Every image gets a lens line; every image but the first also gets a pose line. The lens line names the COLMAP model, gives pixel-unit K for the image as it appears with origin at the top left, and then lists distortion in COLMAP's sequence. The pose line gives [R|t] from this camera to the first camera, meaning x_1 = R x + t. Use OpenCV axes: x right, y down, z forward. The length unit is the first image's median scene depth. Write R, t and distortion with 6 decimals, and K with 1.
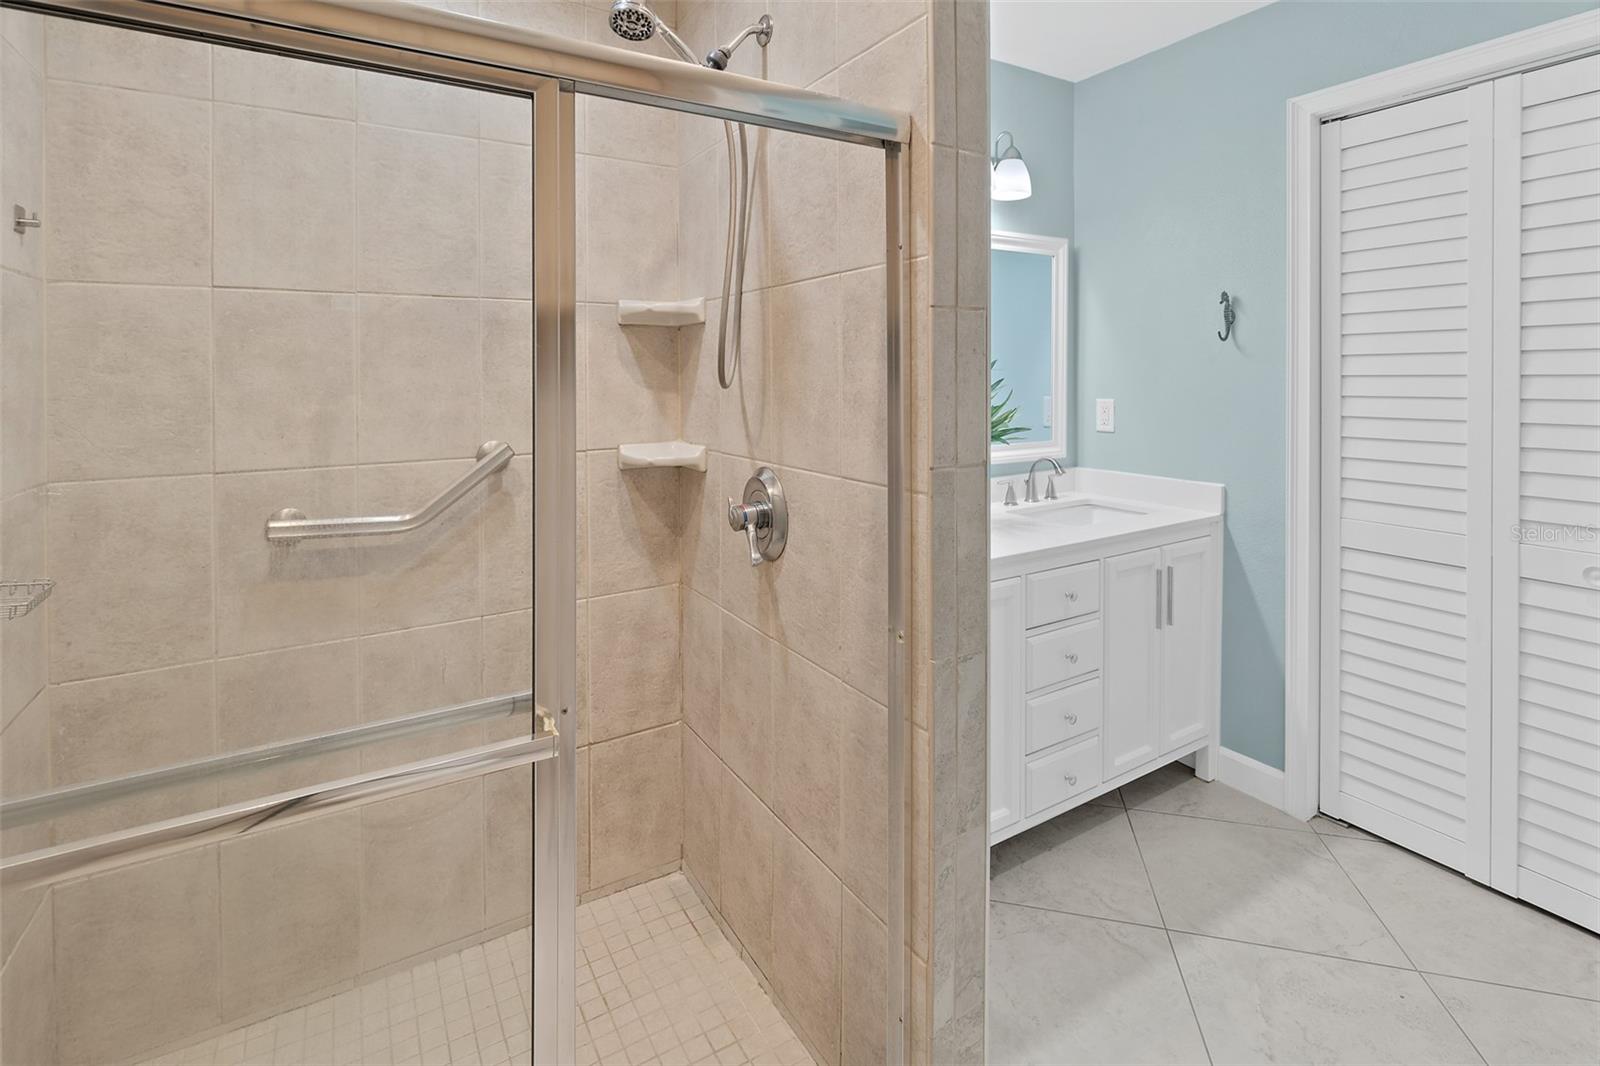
lens RADIAL K [[741.8, 0, 777.9], [0, 741.8, 390.0], [0, 0, 1]] dist [-0.008418, -0.000064]
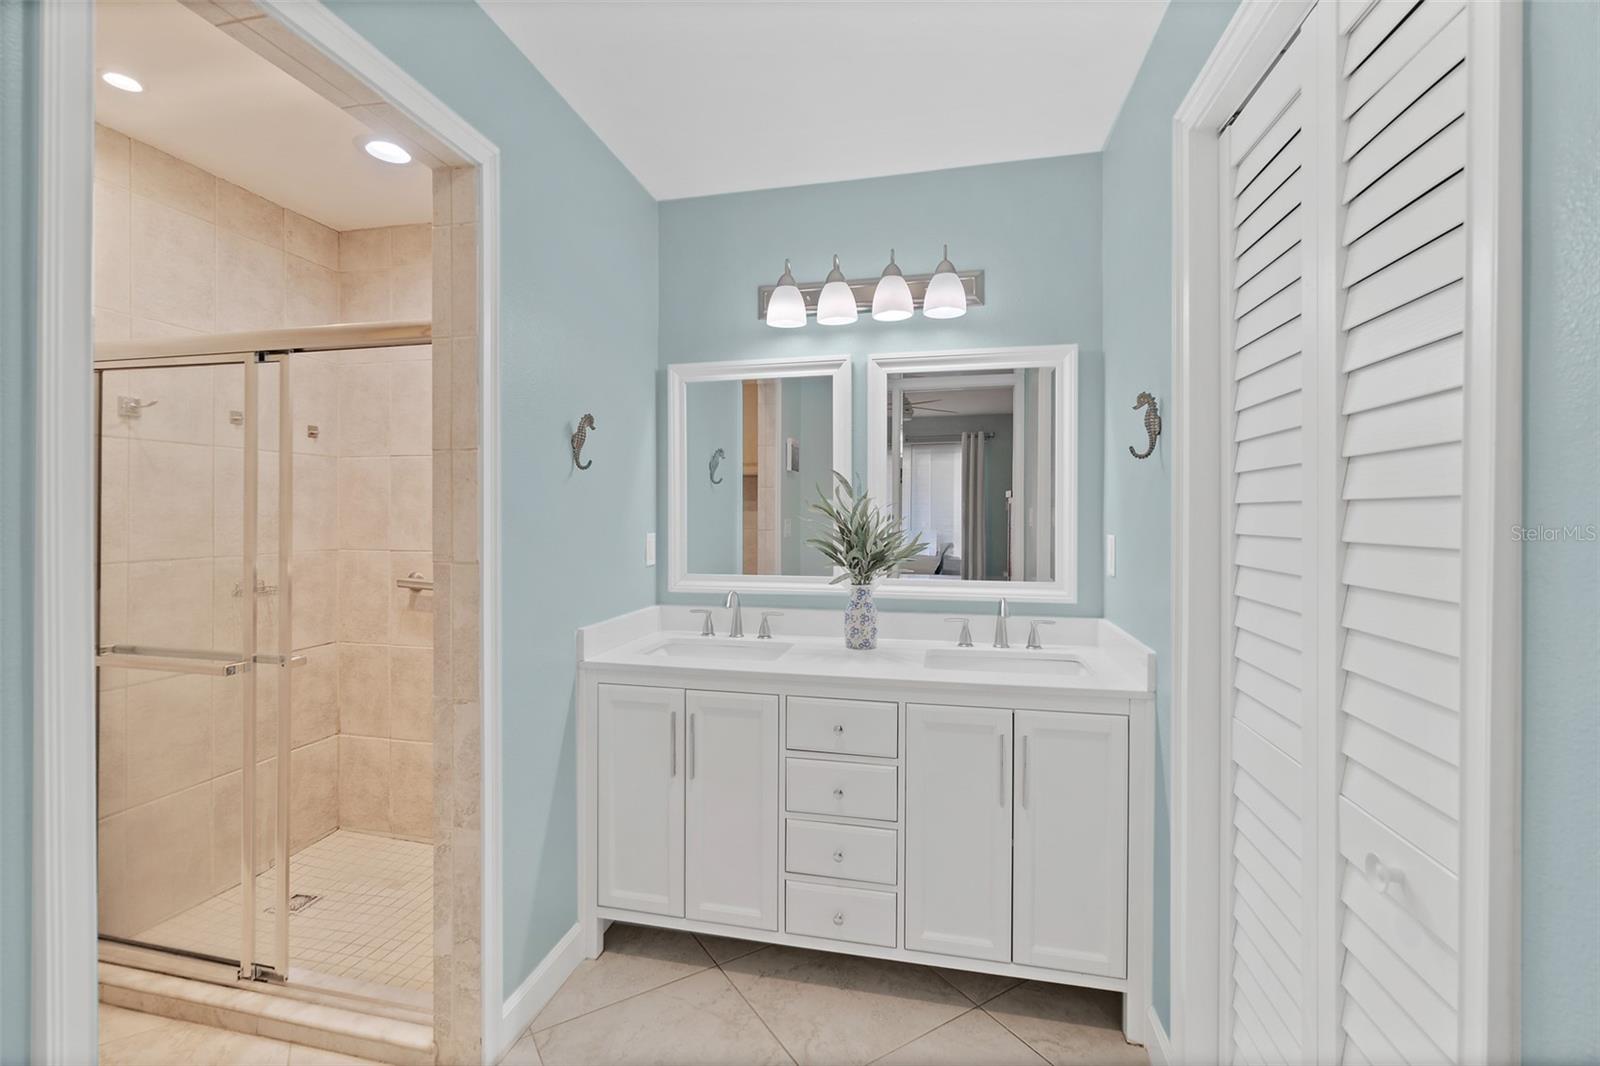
lens RADIAL K [[694.9, 0, 786.3], [0, 694.9, 522.4], [0, 0, 1]] dist [-0.012167, 0.003692]
pose [[0.729185, 0.018863, -0.684056, 0.809859], [-0.022750, 0.999736, 0.003317, 0.004394], [0.683938, 0.013143, 0.729422, 0.239269]]
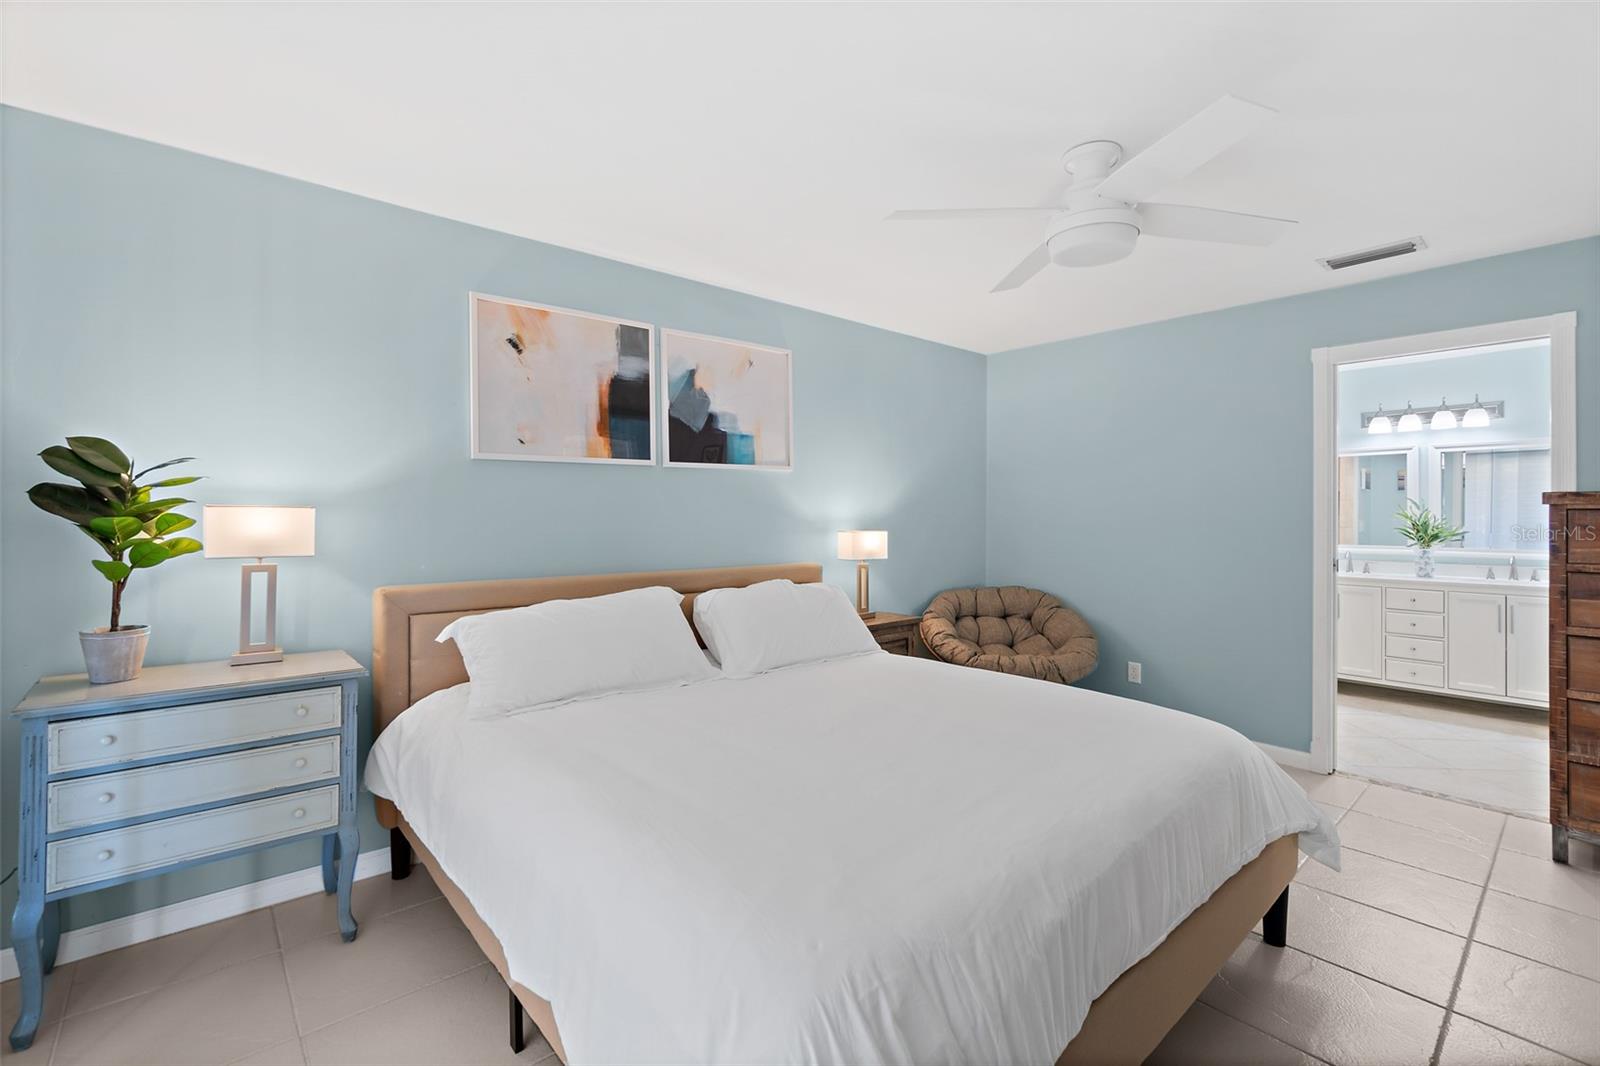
lens RADIAL K [[694.9, 0, 780.7], [0, 694.9, 516.9], [0, 0, 1]] dist [-0.012167, 0.003692]
pose [[0.171824, 0.013281, -0.985038, 1.961877], [-0.021971, 0.999712, 0.009646, 0.015330], [0.984883, 0.019985, 0.172067, -1.285606]]
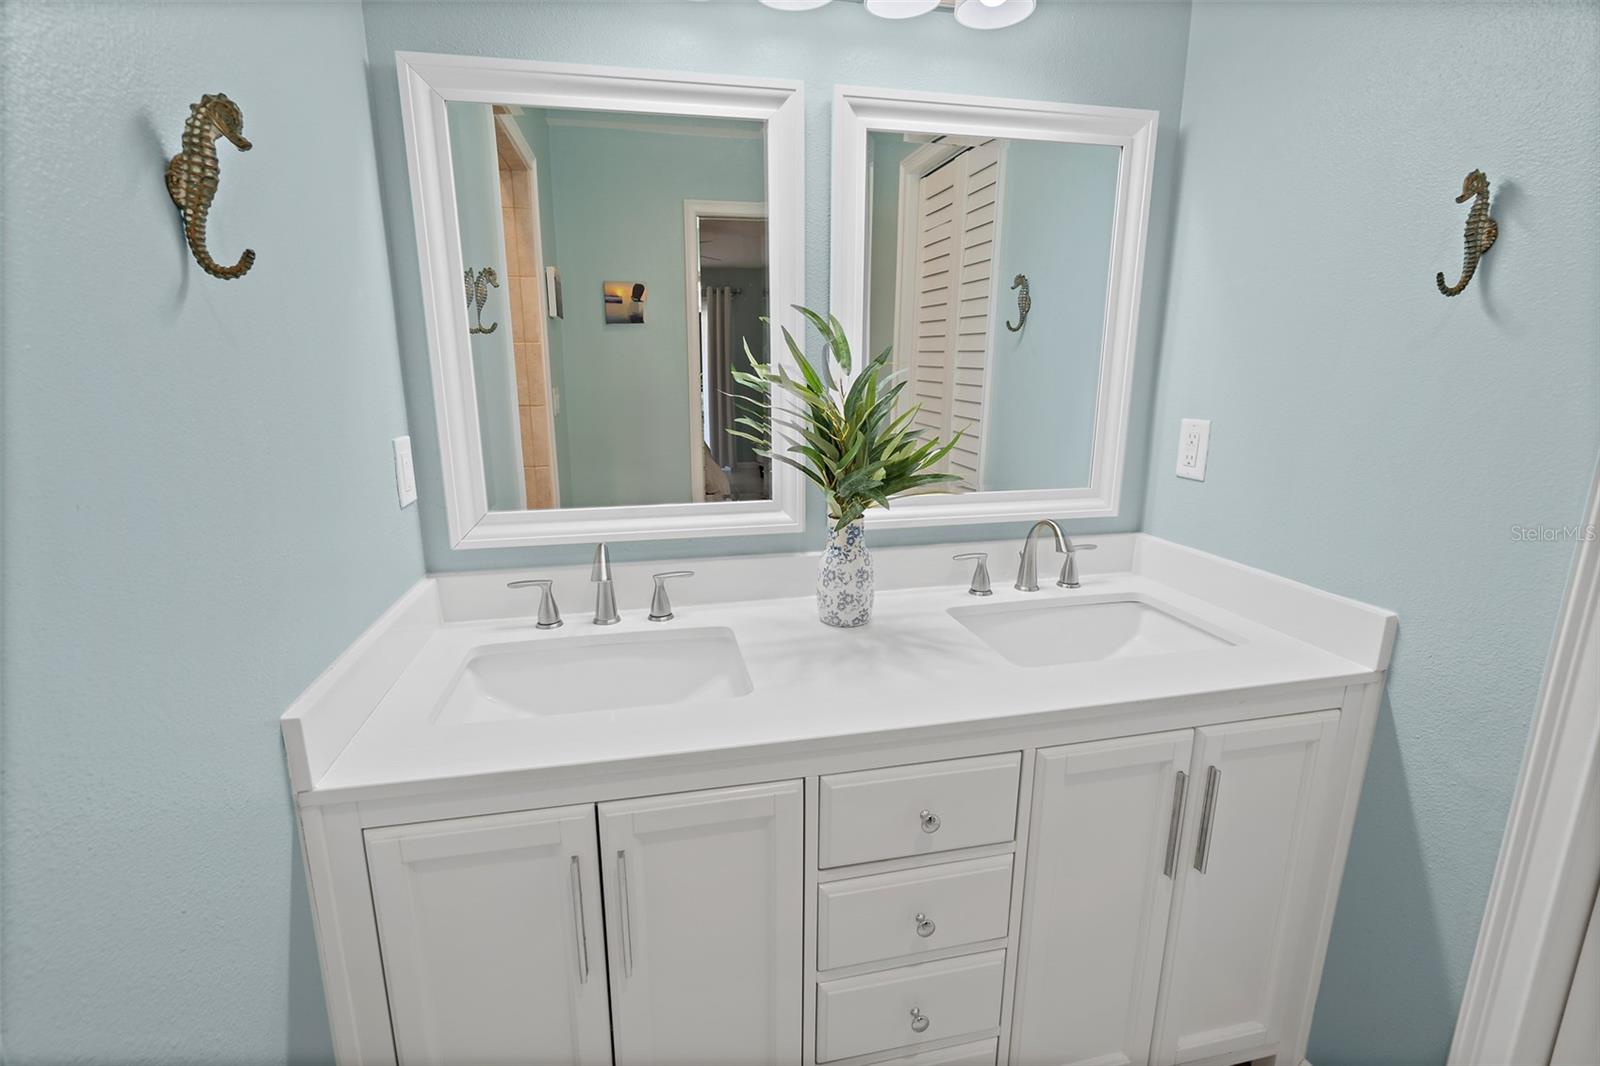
lens RADIAL K [[694.9, 0, 780.4], [0, 694.9, 526.0], [0, 0, 1]] dist [-0.012167, 0.003692]
pose [[0.948572, 0.073581, -0.307890, 0.362188], [-0.011019, 0.979697, 0.200183, -0.011080], [0.316369, -0.186496, 0.930124, 0.475097]]
